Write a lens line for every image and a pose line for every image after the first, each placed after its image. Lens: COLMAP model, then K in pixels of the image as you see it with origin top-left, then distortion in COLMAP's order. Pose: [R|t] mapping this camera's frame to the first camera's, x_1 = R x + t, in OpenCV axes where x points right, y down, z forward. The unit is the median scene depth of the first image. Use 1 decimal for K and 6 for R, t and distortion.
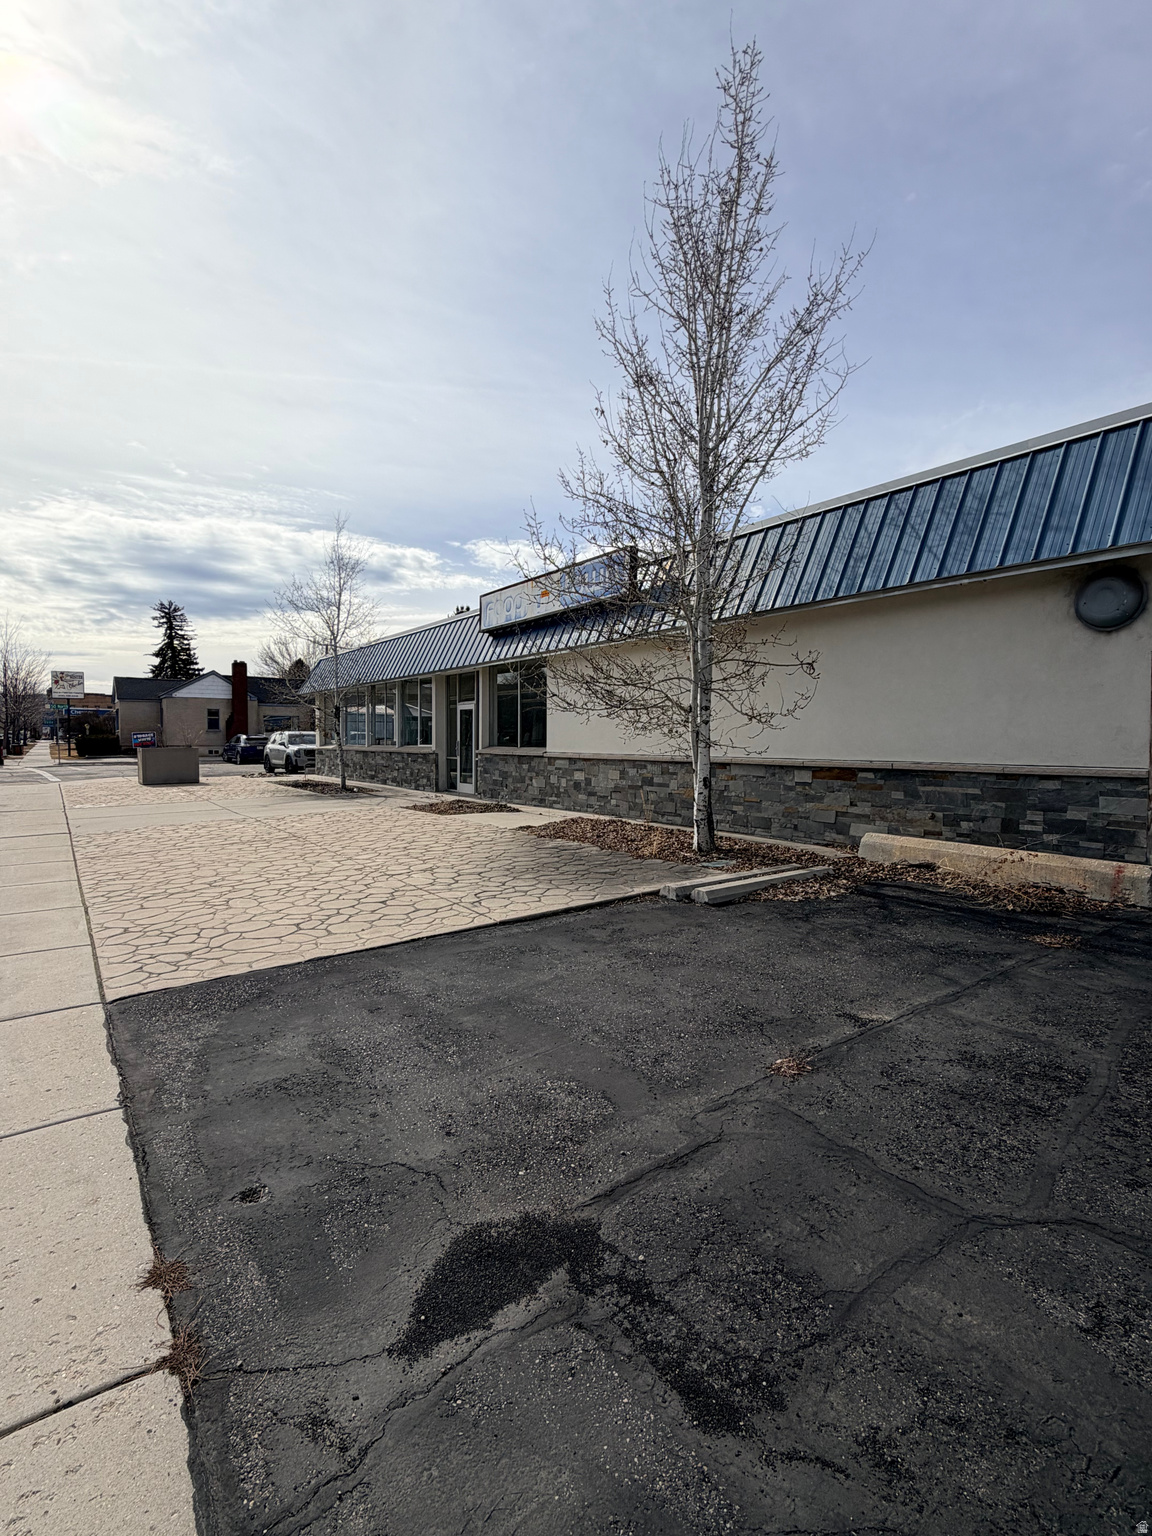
lens RADIAL K [[750.3, 0, 583.0], [0, 750.3, 767.0], [0, 0, 1]] dist [-0.000891, 0.000675]
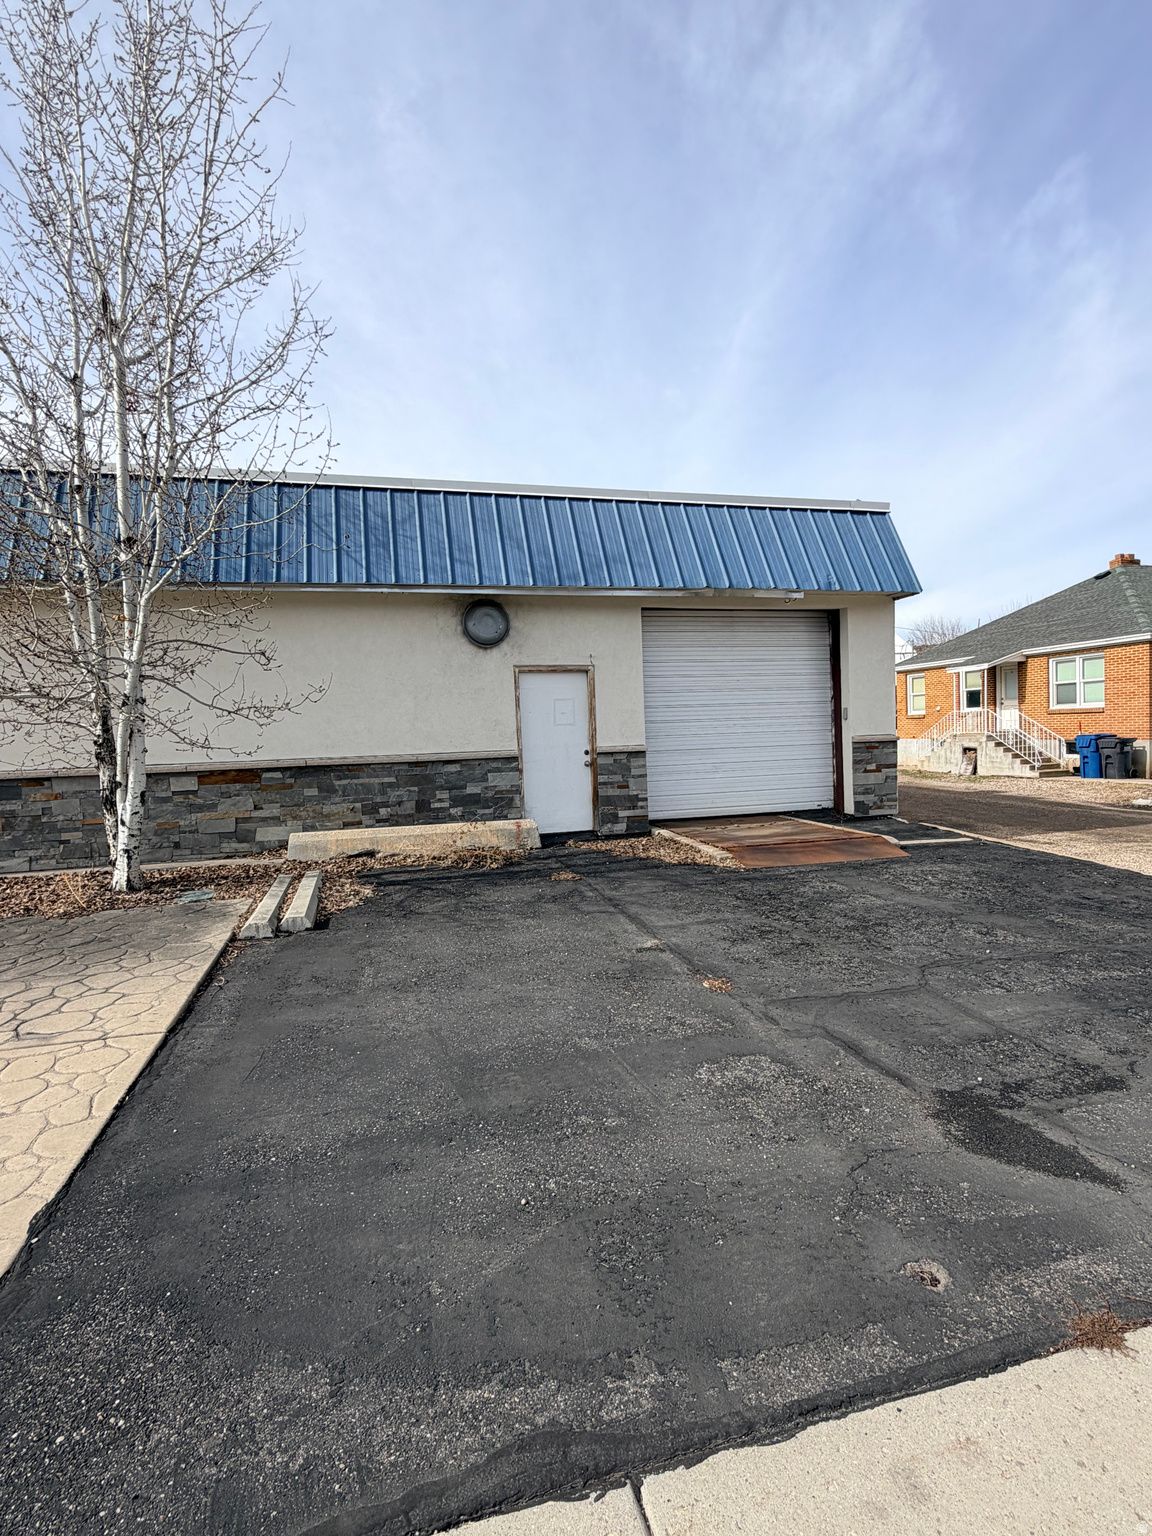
lens RADIAL K [[750.3, 0, 583.0], [0, 750.3, 767.0], [0, 0, 1]] dist [-0.000891, 0.000675]
pose [[0.353470, -0.060589, 0.933482, -0.478816], [0.069701, 0.996832, 0.038308, -0.010652], [-0.932845, 0.051524, 0.356573, 0.381660]]
